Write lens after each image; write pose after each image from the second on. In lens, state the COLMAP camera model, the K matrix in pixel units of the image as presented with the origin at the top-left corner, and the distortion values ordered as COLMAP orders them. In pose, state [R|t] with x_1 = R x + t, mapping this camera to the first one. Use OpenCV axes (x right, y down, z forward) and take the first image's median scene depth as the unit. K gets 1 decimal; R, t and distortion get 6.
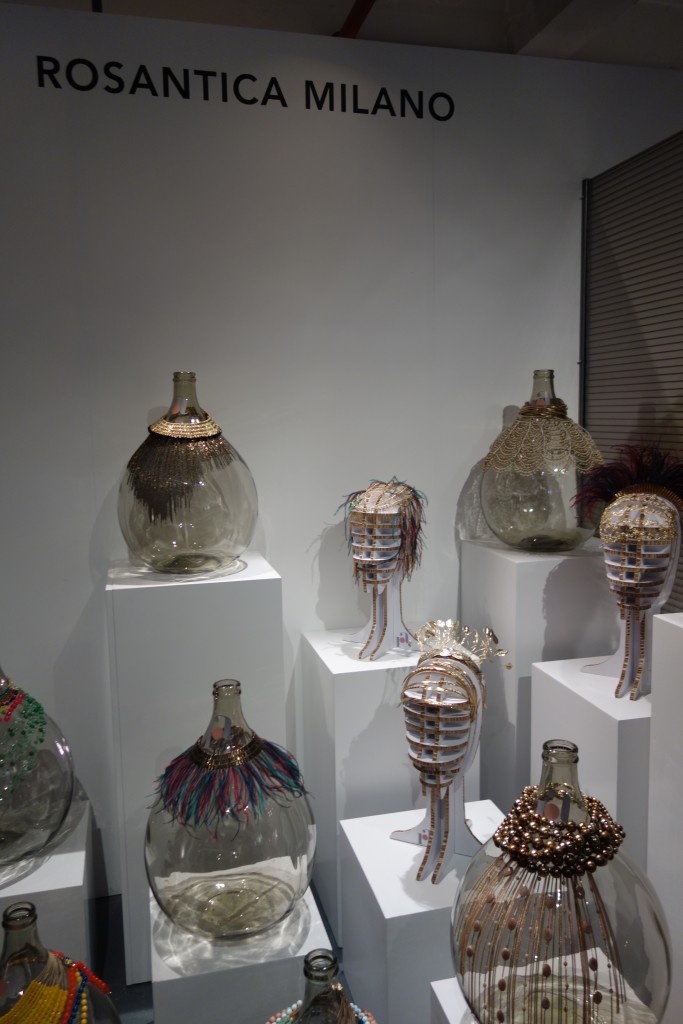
lens RADIAL K [[805.1, 0, 341.5], [0, 805.1, 512.0], [0, 0, 1]] dist [0.006386, -0.001158]
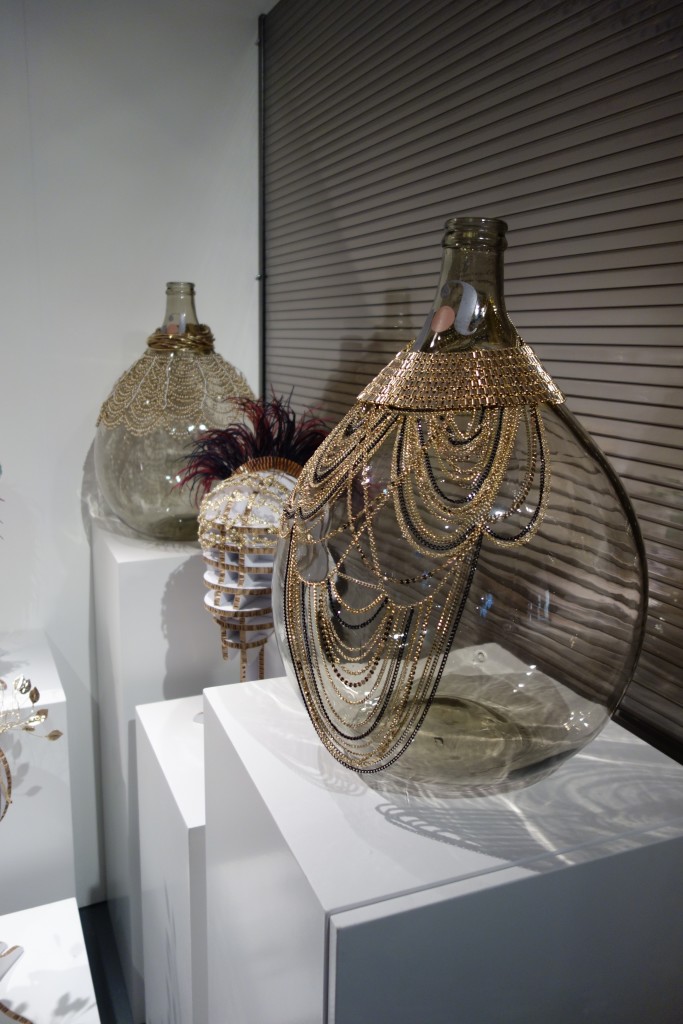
lens RADIAL K [[805.1, 0, 341.5], [0, 805.1, 512.0], [0, 0, 1]] dist [0.006386, -0.001158]
pose [[0.981282, -0.003225, 0.192547, 0.318658], [-0.014103, 0.995971, 0.088559, -0.052016], [-0.192057, -0.089617, 0.977283, 0.338848]]
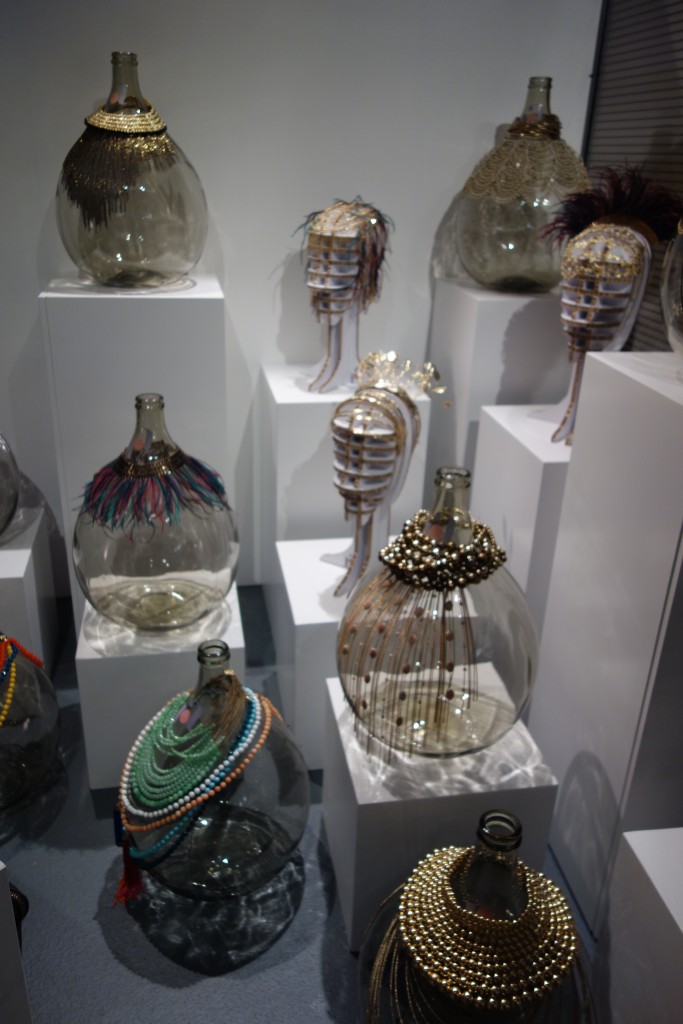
lens RADIAL K [[805.1, 0, 341.5], [0, 805.1, 512.0], [0, 0, 1]] dist [0.006386, -0.001158]
pose [[0.996830, 0.072845, -0.031987, 0.122993], [-0.060548, 0.955431, 0.288939, 0.043311], [0.051609, -0.286087, 0.956813, 0.021125]]
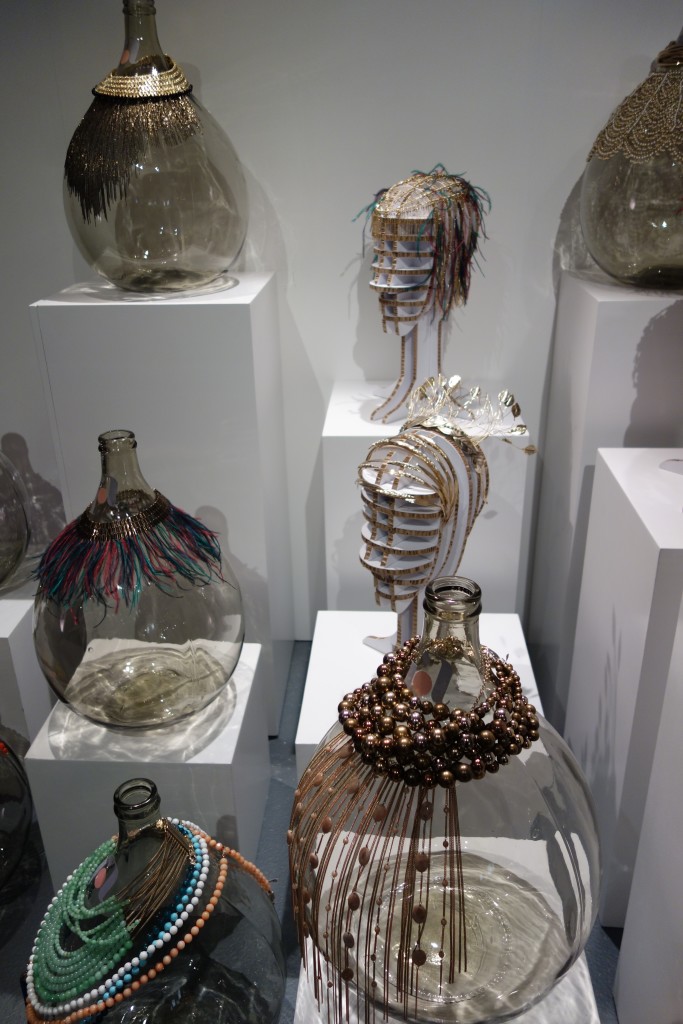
lens RADIAL K [[805.1, 0, 341.5], [0, 805.1, 512.0], [0, 0, 1]] dist [0.006386, -0.001158]
pose [[0.954312, 0.123491, -0.272101, 0.253803], [-0.034994, 0.950528, 0.308660, 0.034929], [0.296756, -0.285036, 0.911422, 0.313099]]
